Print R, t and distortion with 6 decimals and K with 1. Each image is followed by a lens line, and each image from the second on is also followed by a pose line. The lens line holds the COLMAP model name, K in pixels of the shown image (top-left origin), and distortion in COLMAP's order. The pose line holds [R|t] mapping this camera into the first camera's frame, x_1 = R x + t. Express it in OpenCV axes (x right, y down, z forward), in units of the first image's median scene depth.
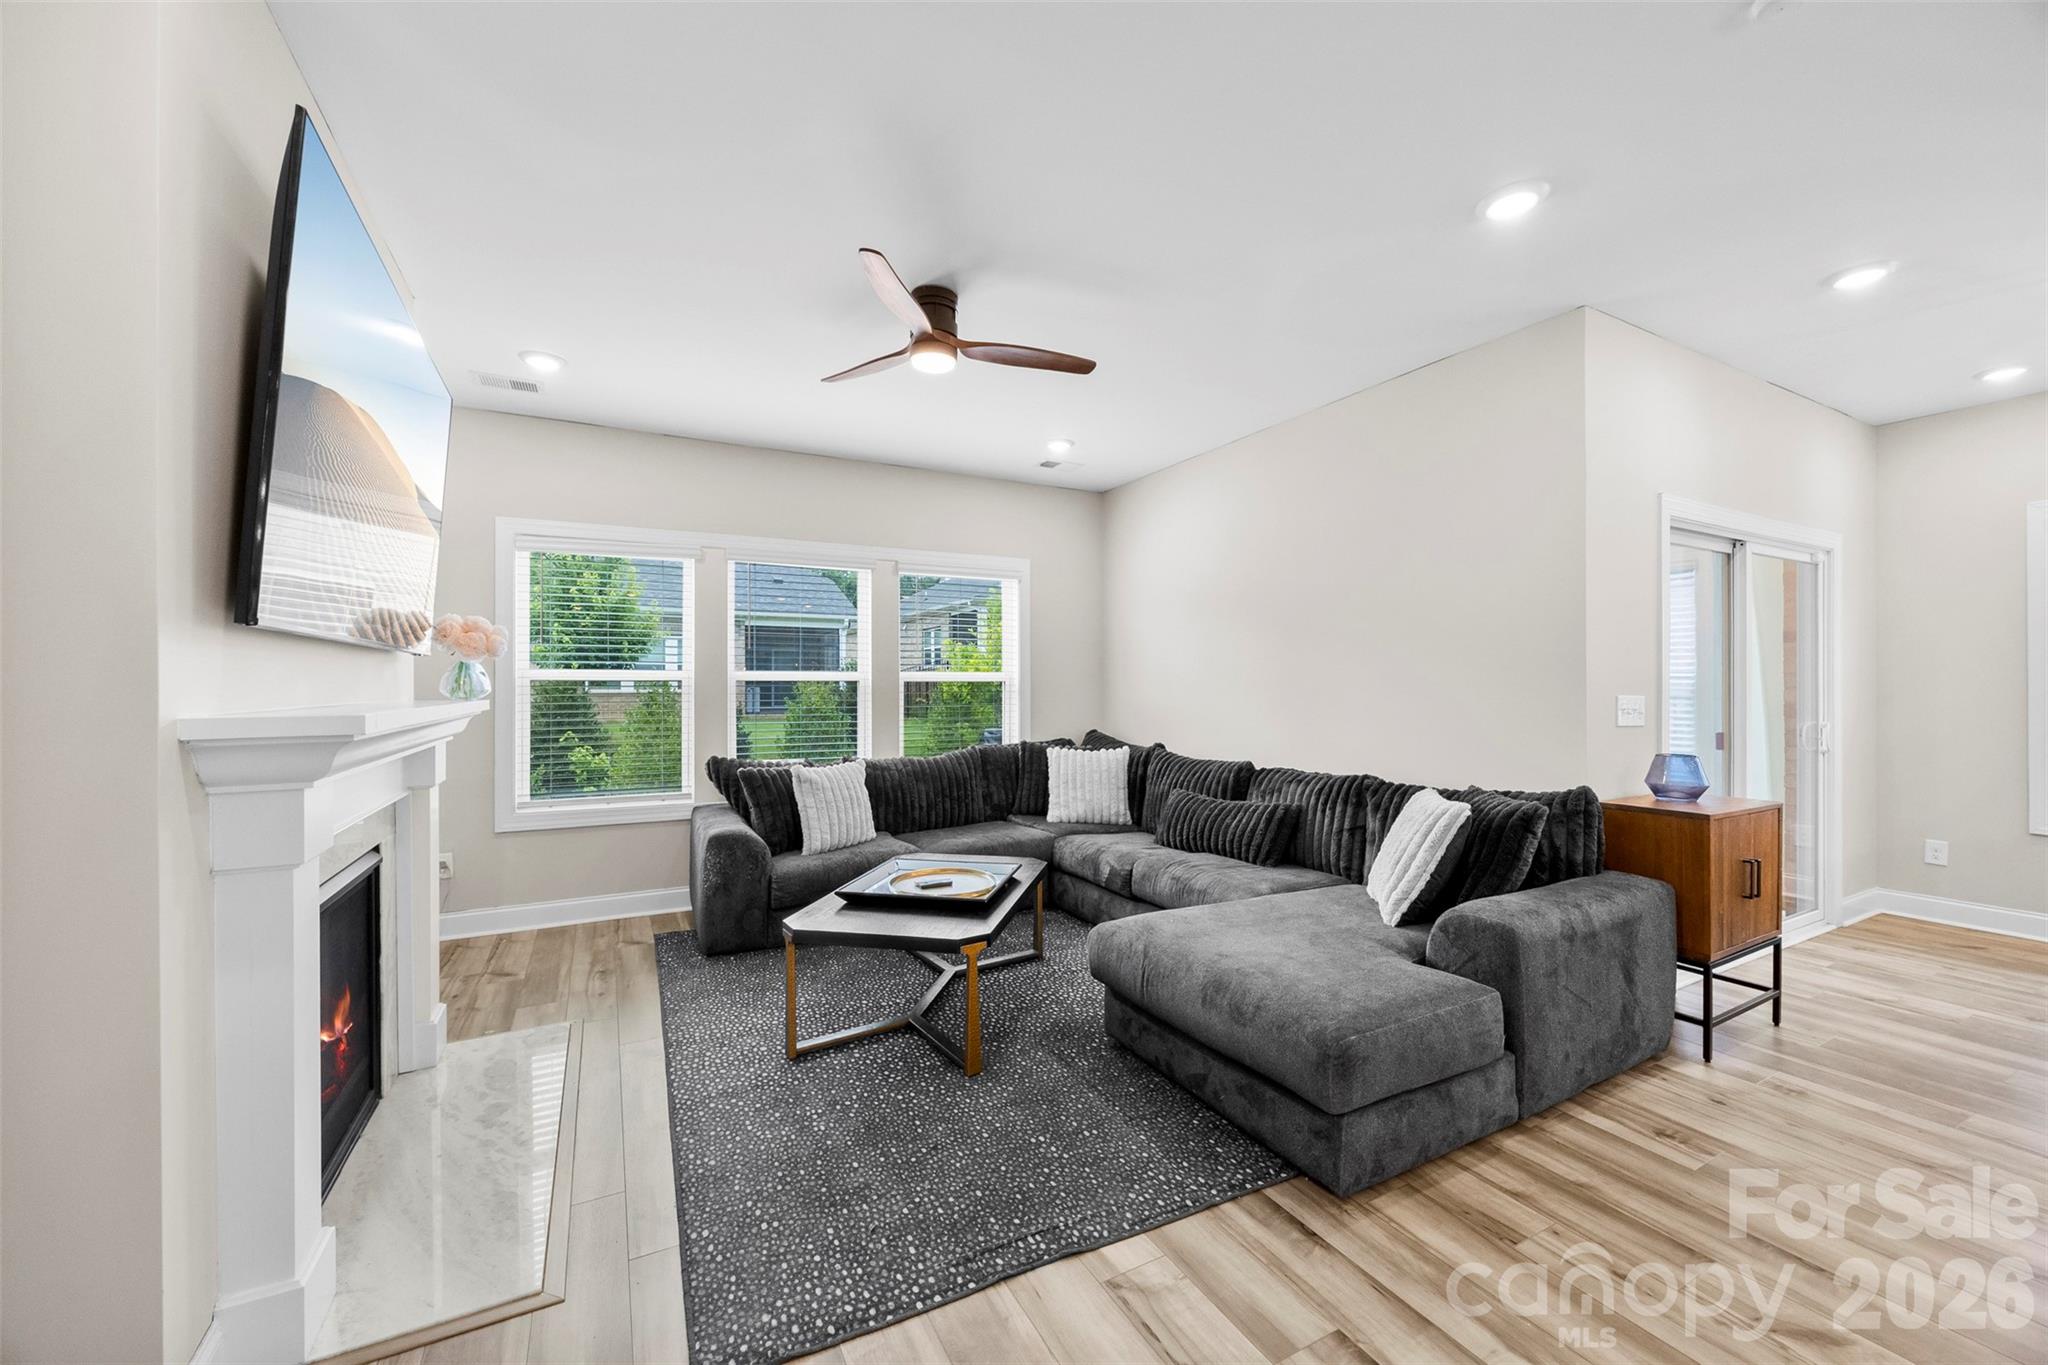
lens RADIAL K [[791.8, 0, 1037.5], [0, 791.8, 686.8], [0, 0, 1]] dist [0.000194, 0.000197]
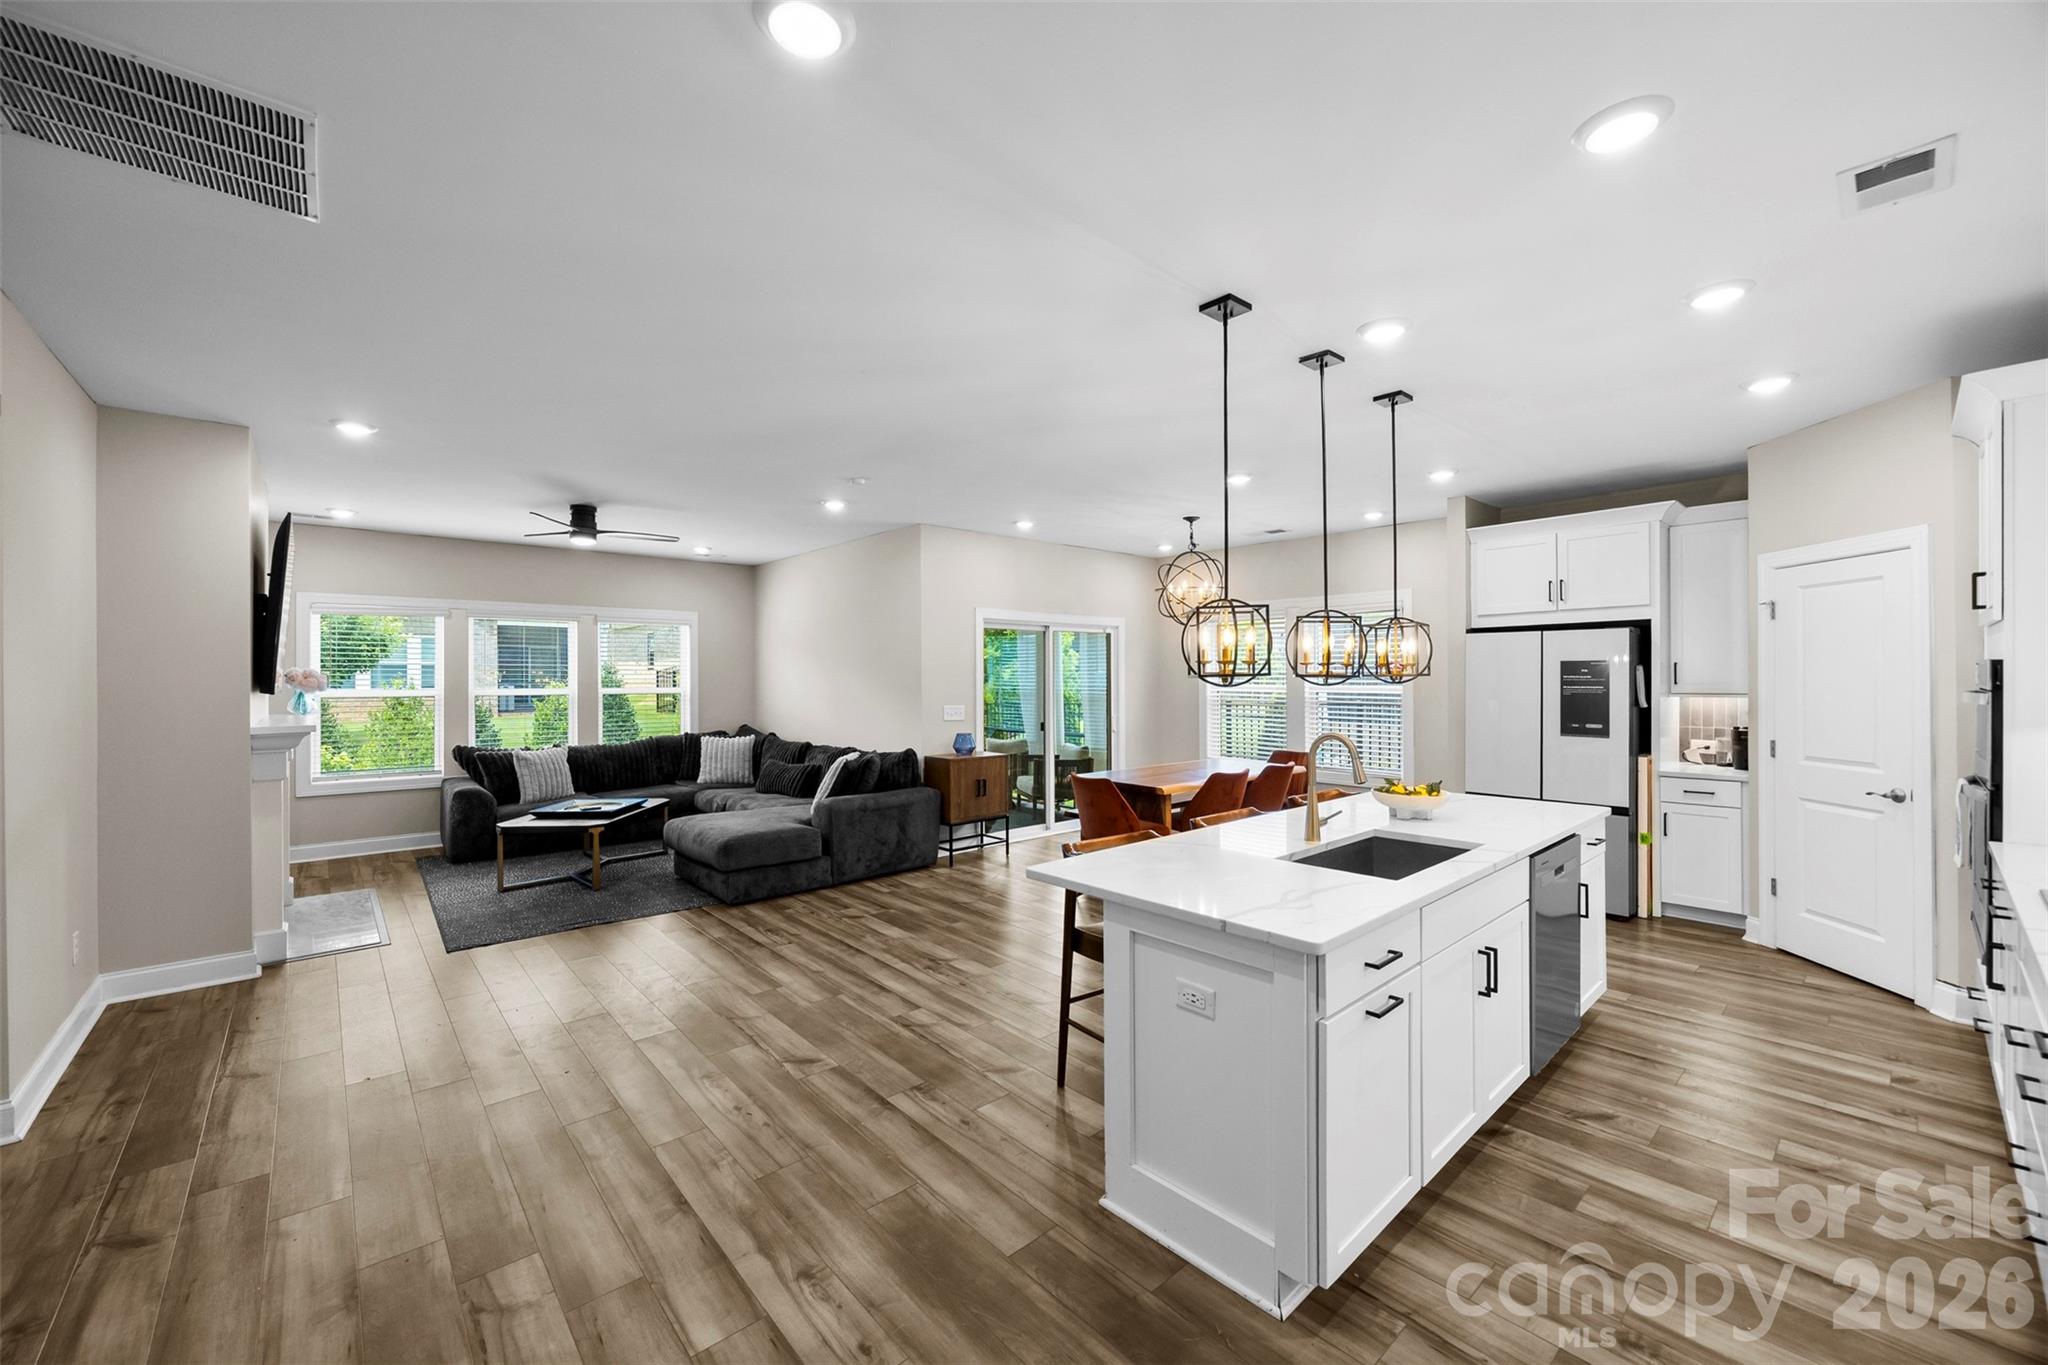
lens RADIAL K [[791.8, 0, 1031.3], [0, 791.8, 675.5], [0, 0, 1]] dist [0.000194, 0.000197]
pose [[0.972914, 0.000363, 0.231166, 0.411643], [0.000261, 0.999996, -0.002666, -0.056385], [-0.231166, 0.002654, 0.972911, -0.974094]]
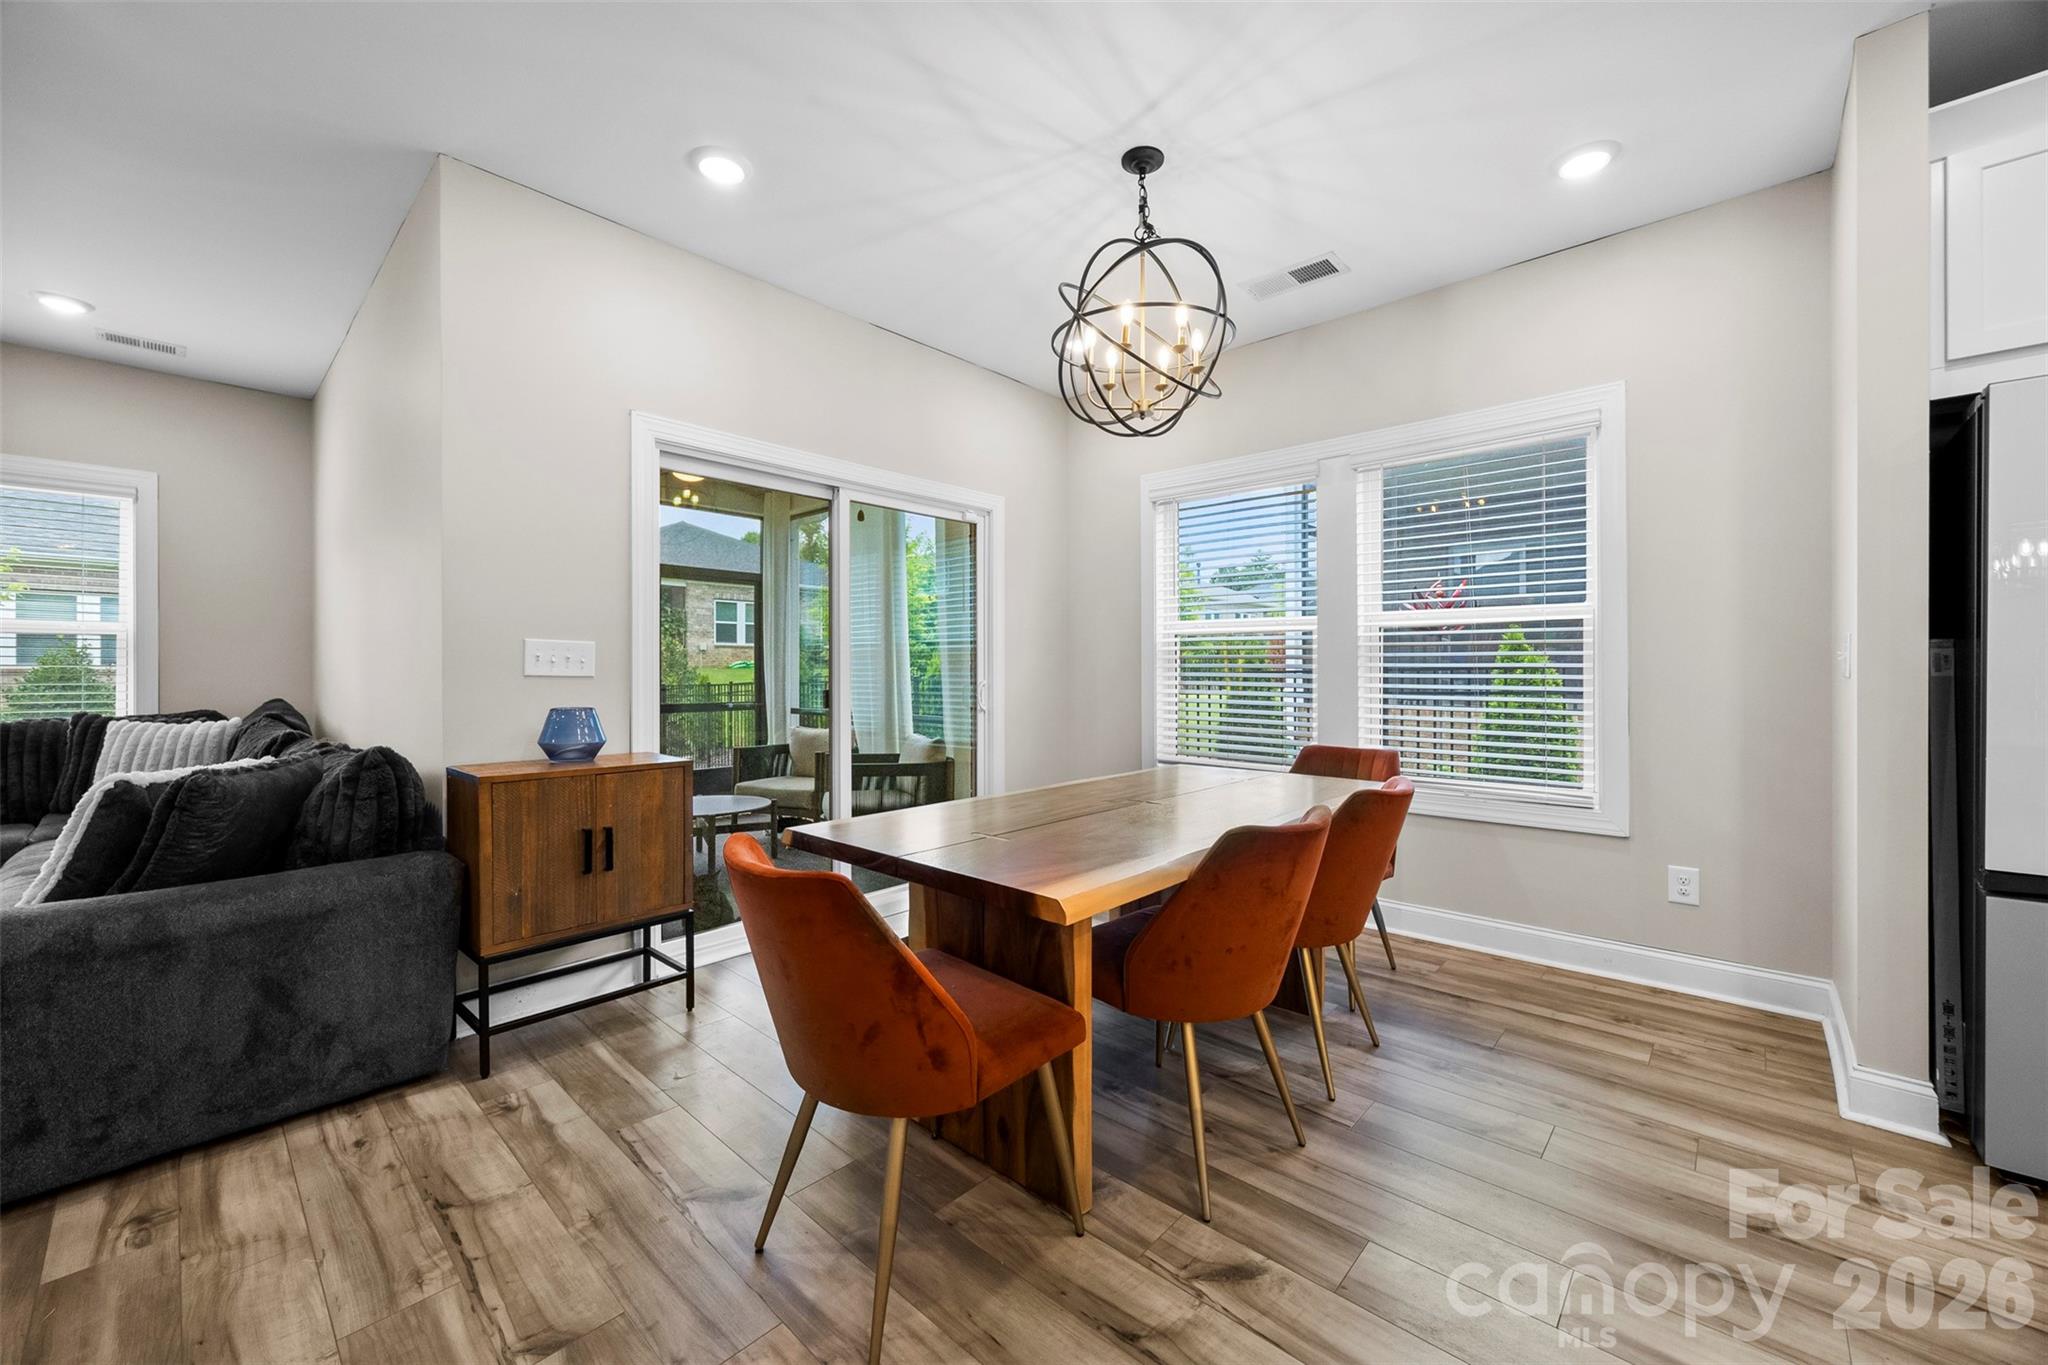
lens RADIAL K [[791.8, 0, 1028.6], [0, 791.8, 669.0], [0, 0, 1]] dist [0.000194, 0.000197]
pose [[0.945511, 0.003889, 0.325567, 0.844067], [-0.003739, 0.999992, -0.001084, 0.036038], [-0.325569, -0.000192, 0.945518, 0.029538]]
